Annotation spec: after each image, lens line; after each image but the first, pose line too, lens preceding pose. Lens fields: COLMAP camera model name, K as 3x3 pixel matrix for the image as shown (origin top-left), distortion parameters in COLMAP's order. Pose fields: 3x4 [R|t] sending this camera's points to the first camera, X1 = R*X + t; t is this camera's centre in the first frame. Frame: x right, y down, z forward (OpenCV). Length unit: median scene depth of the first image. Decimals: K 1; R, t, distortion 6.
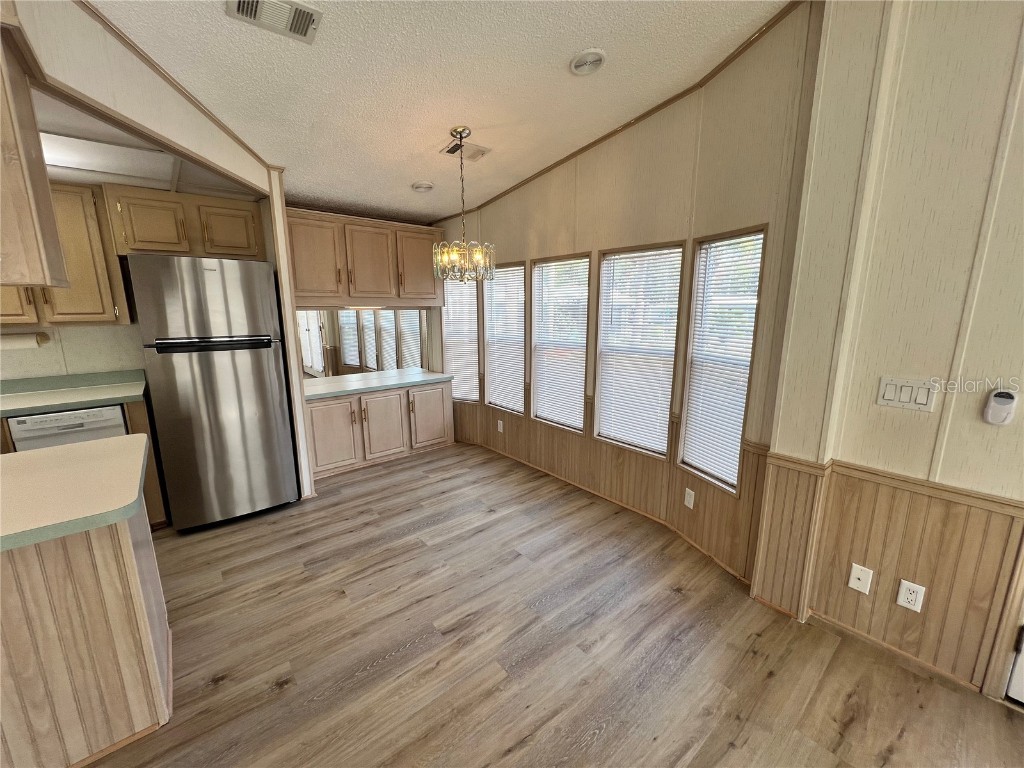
lens RADIAL K [[408.6, 0, 511.2], [0, 408.6, 385.5], [0, 0, 1]] dist [-0.002826, 0.000953]
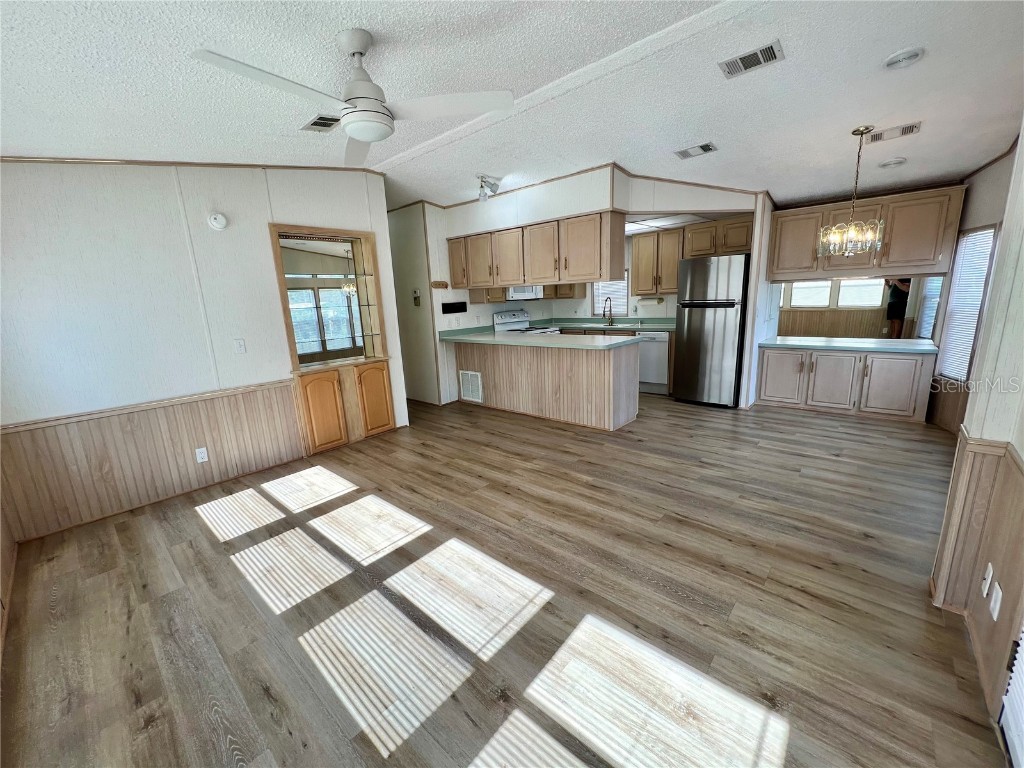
lens RADIAL K [[408.6, 0, 510.9], [0, 408.6, 385.8], [0, 0, 1]] dist [-0.002826, 0.000953]
pose [[0.142897, 0.208950, -0.967430, 0.982187], [-0.145880, 0.971232, 0.188224, 0.037341], [0.978928, 0.114232, 0.169268, -0.128541]]
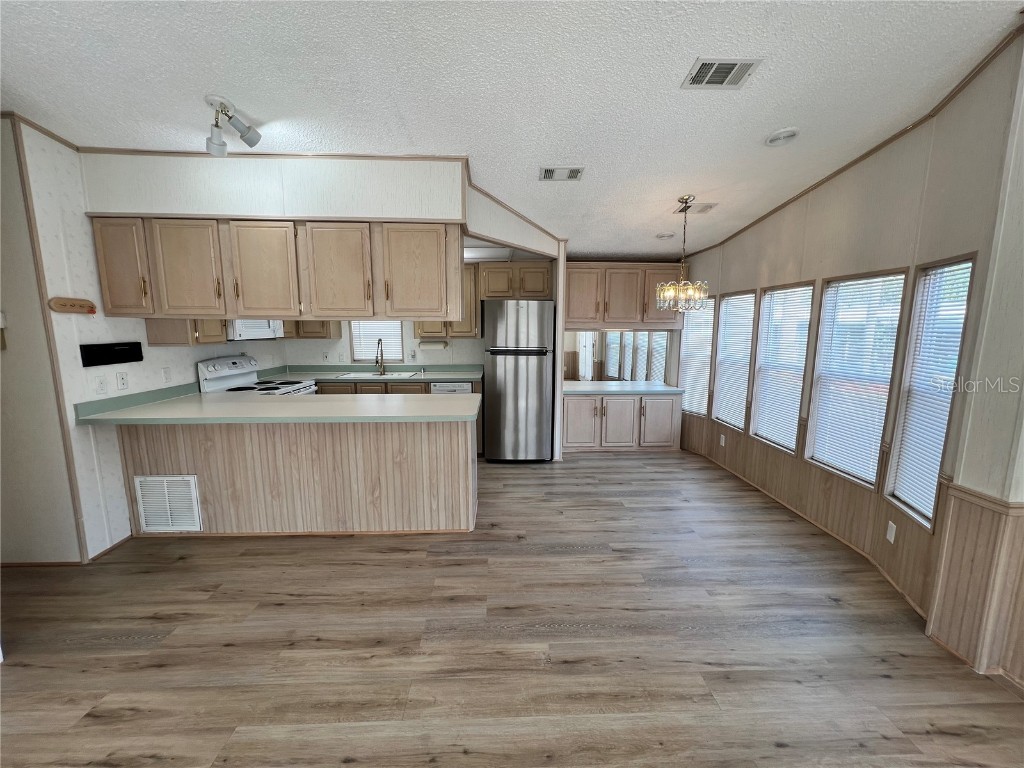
lens RADIAL K [[408.6, 0, 511.1], [0, 408.6, 385.9], [0, 0, 1]] dist [-0.002826, 0.000953]
pose [[0.787155, 0.094481, -0.609475, 0.268559], [-0.122795, 0.992421, -0.004749, 0.047197], [0.604407, 0.078578, 0.792791, -0.308149]]
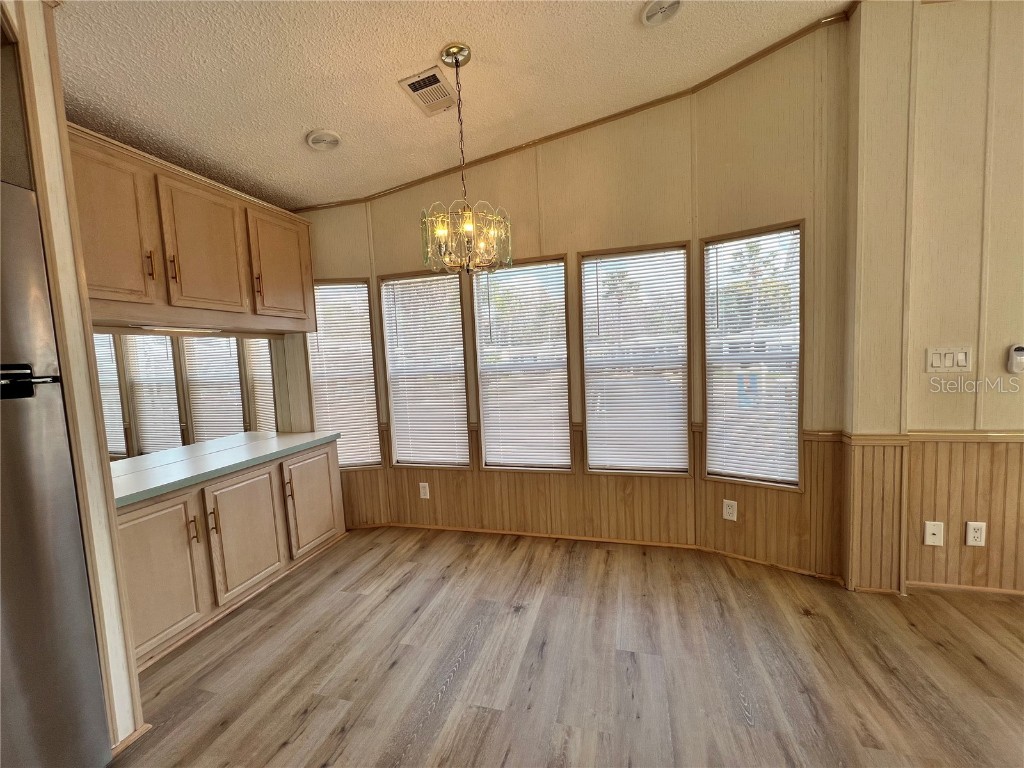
lens RADIAL K [[408.6, 0, 508.7], [0, 408.6, 386.5], [0, 0, 1]] dist [-0.002826, 0.000953]
pose [[0.824864, -0.078197, 0.559897, -0.448326], [0.151358, 0.984779, -0.085449, 0.002893], [-0.544693, 0.155228, 0.824144, 0.438839]]
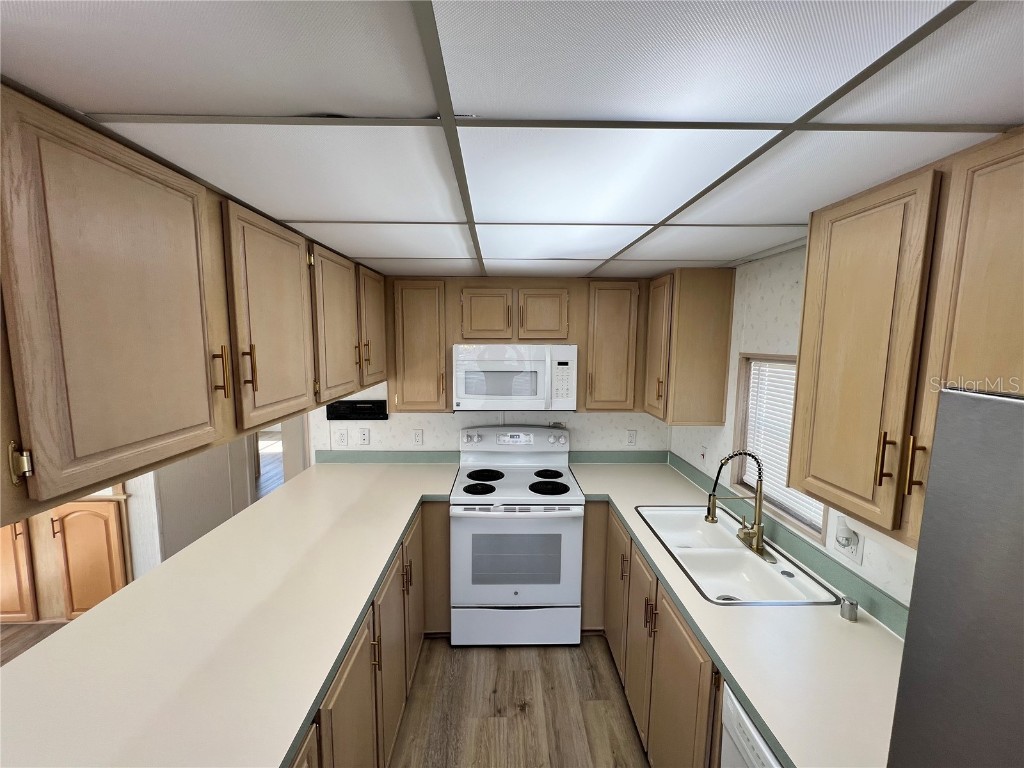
lens RADIAL K [[408.6, 0, 509.3], [0, 408.6, 384.9], [0, 0, 1]] dist [-0.002826, 0.000953]
pose [[-0.629563, 0.084803, -0.772308, -0.583518], [-0.151626, 0.961502, 0.229179, -0.300424], [0.762011, 0.261384, -0.592468, 0.855093]]
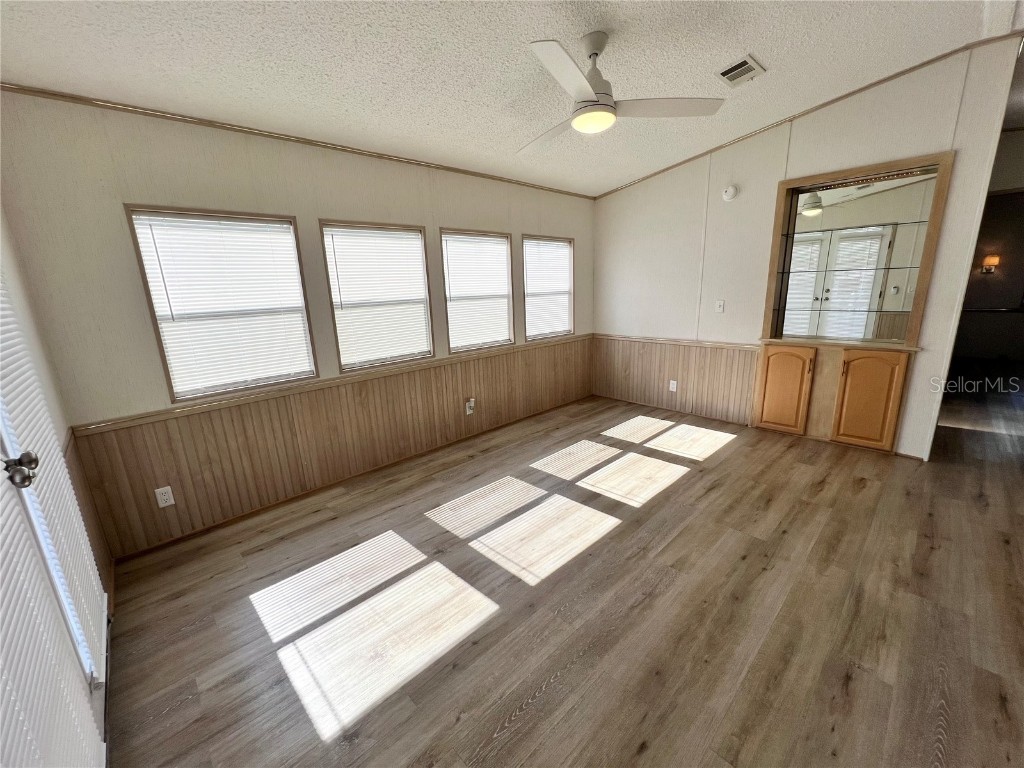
lens RADIAL K [[408.6, 0, 512.1], [0, 408.6, 383.5], [0, 0, 1]] dist [-0.002826, 0.000953]
pose [[-0.996980, 0.057849, -0.051813, 0.412335], [0.031153, 0.909054, 0.415511, -0.093303], [0.071138, 0.412642, -0.908111, 0.617757]]
